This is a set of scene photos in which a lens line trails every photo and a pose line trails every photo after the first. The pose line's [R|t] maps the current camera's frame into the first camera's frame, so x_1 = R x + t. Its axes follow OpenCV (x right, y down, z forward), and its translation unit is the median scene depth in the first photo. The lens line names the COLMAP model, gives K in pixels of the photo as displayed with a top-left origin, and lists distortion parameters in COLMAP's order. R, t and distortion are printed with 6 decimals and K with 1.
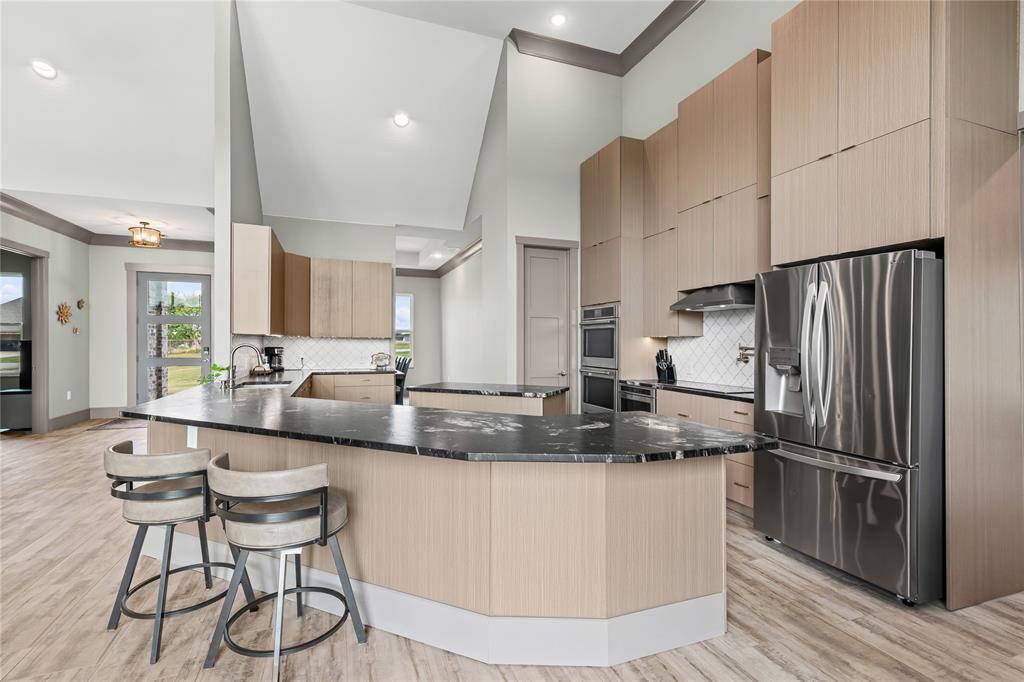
lens RADIAL K [[466.2, 0, 507.7], [0, 466.2, 344.8], [0, 0, 1]] dist [0.004814, 0.000350]
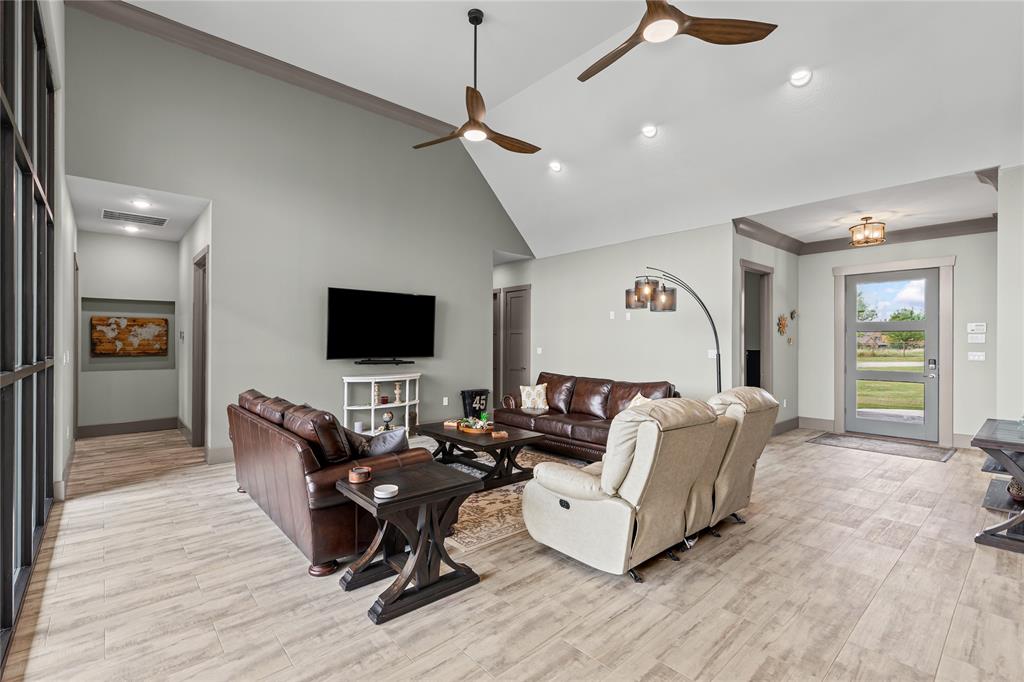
lens RADIAL K [[460.7, 0, 509.3], [0, 460.7, 344.1], [0, 0, 1]] dist [0.002894, 0.000302]
pose [[0.359136, -0.001790, -0.933283, -0.273599], [-0.003440, 0.999989, -0.003241, -0.024286], [0.933279, 0.004375, 0.359126, 0.080163]]
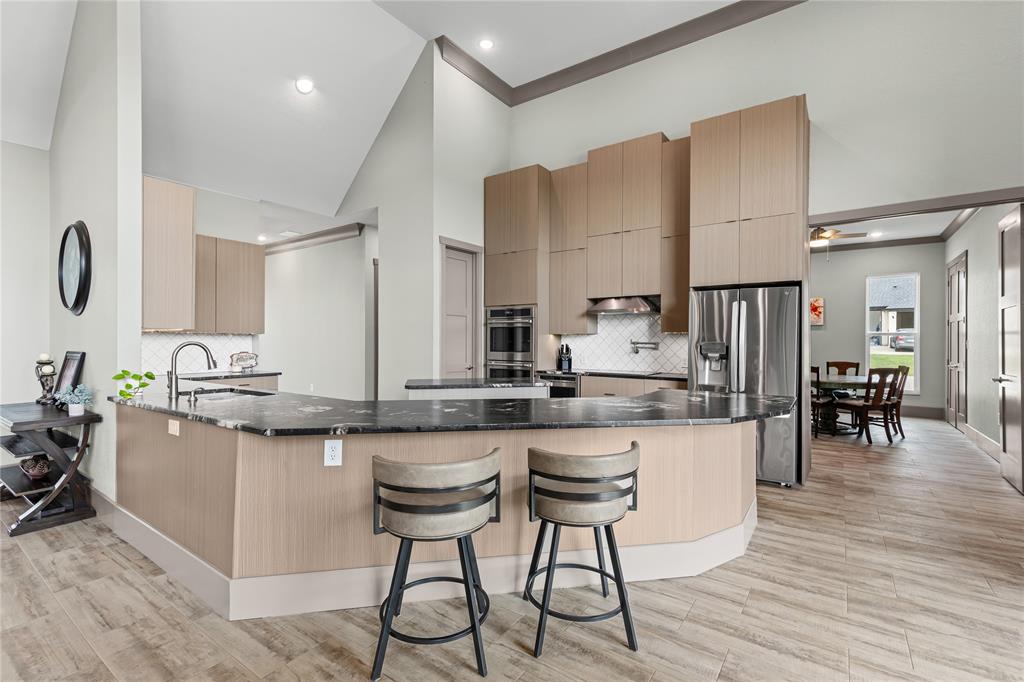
lens RADIAL K [[459.1, 0, 512.5], [0, 459.1, 342.7], [0, 0, 1]] dist [0.006859, 0.000431]
pose [[0.825780, -0.005713, 0.563964, -0.440498], [0.003705, 0.999982, 0.004705, -0.000699], [-0.563981, -0.001796, 0.825786, 0.070184]]
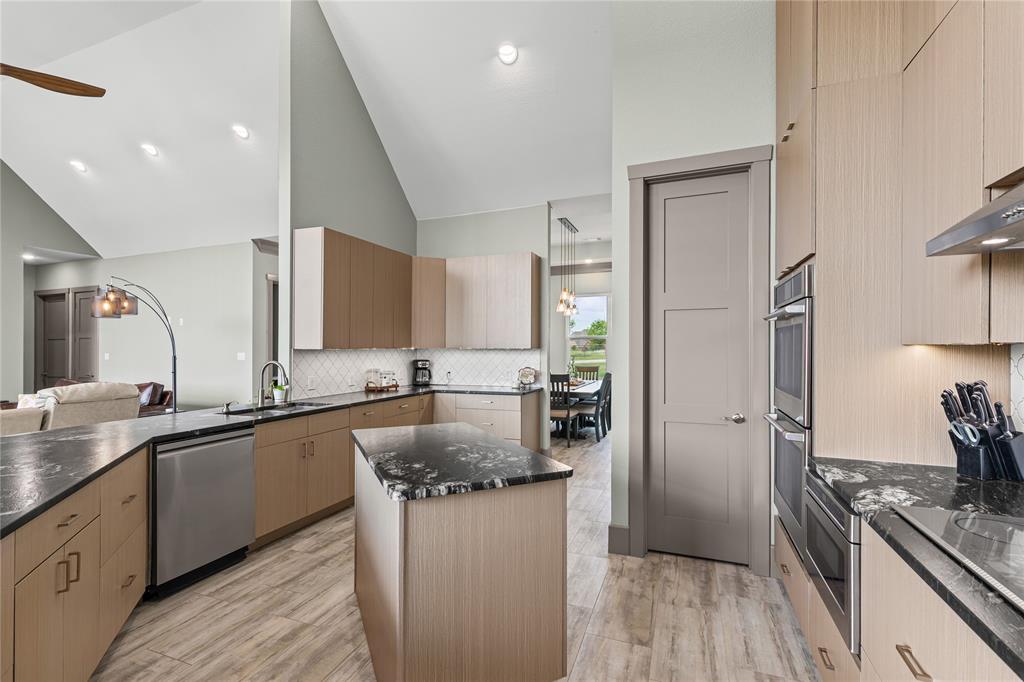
lens RADIAL K [[466.2, 0, 507.7], [0, 466.2, 344.8], [0, 0, 1]] dist [0.004814, 0.000350]
pose [[0.743253, -0.014641, -0.668850, 0.294482], [0.008979, 0.999889, -0.011909, -0.014583], [0.668950, 0.002846, 0.743302, 0.507182]]
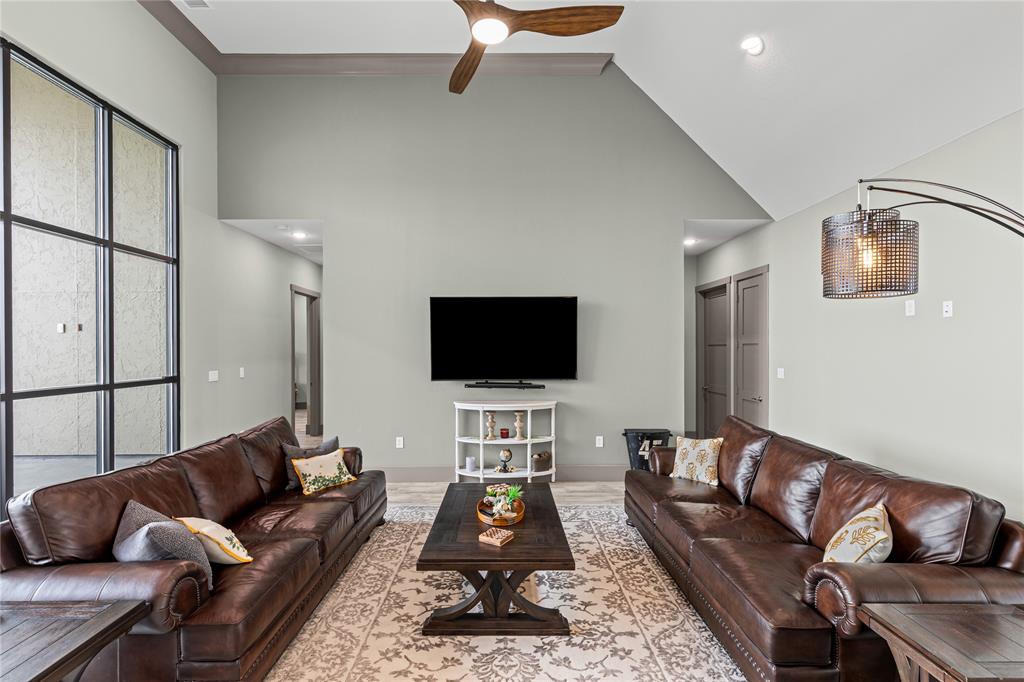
lens RADIAL K [[462.4, 0, 503.7], [0, 462.4, 345.5], [0, 0, 1]] dist [0.008678, -0.000124]
pose [[-0.341643, -0.007824, -0.939797, -0.630664], [-0.002859, 0.999969, -0.007285, -0.056839], [0.939826, 0.000198, -0.341655, 0.556199]]
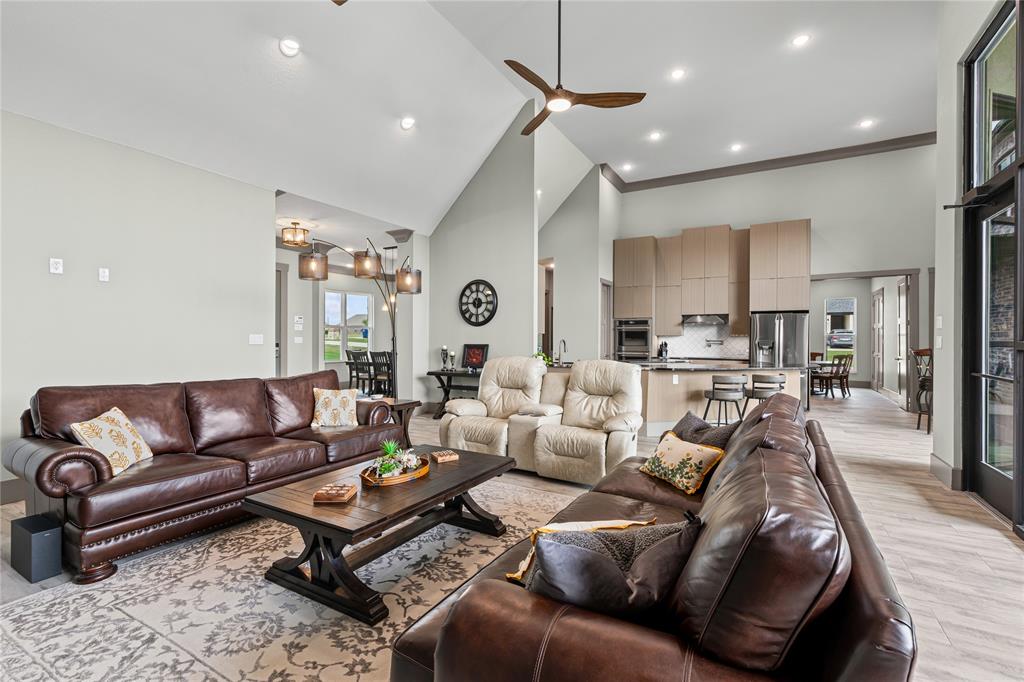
lens RADIAL K [[459.1, 0, 512.5], [0, 459.1, 342.7], [0, 0, 1]] dist [0.006859, 0.000431]
pose [[0.766262, -0.006948, 0.642491, -1.407231], [0.002295, 0.999965, 0.008077, -0.003531], [-0.642525, -0.004714, 0.766251, -0.123044]]
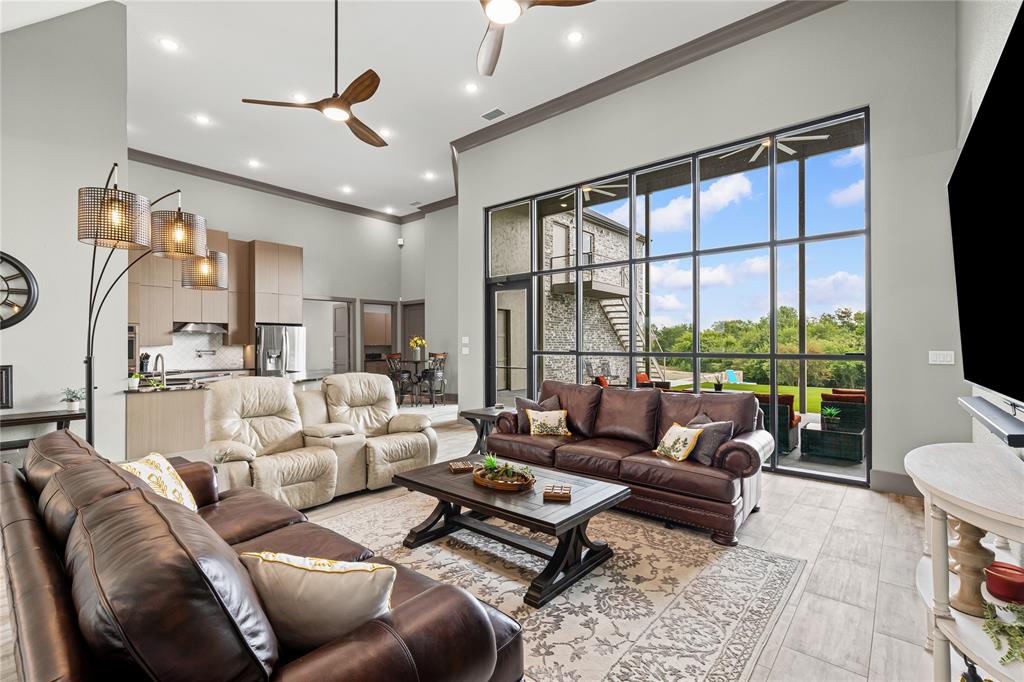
lens RADIAL K [[459.1, 0, 512.5], [0, 459.1, 342.7], [0, 0, 1]] dist [0.006859, 0.000431]
pose [[-0.494336, 0.000209, 0.869271, -1.677666], [0.002140, 0.999997, 0.000977, -0.024359], [-0.869268, 0.002343, -0.494336, 0.627182]]
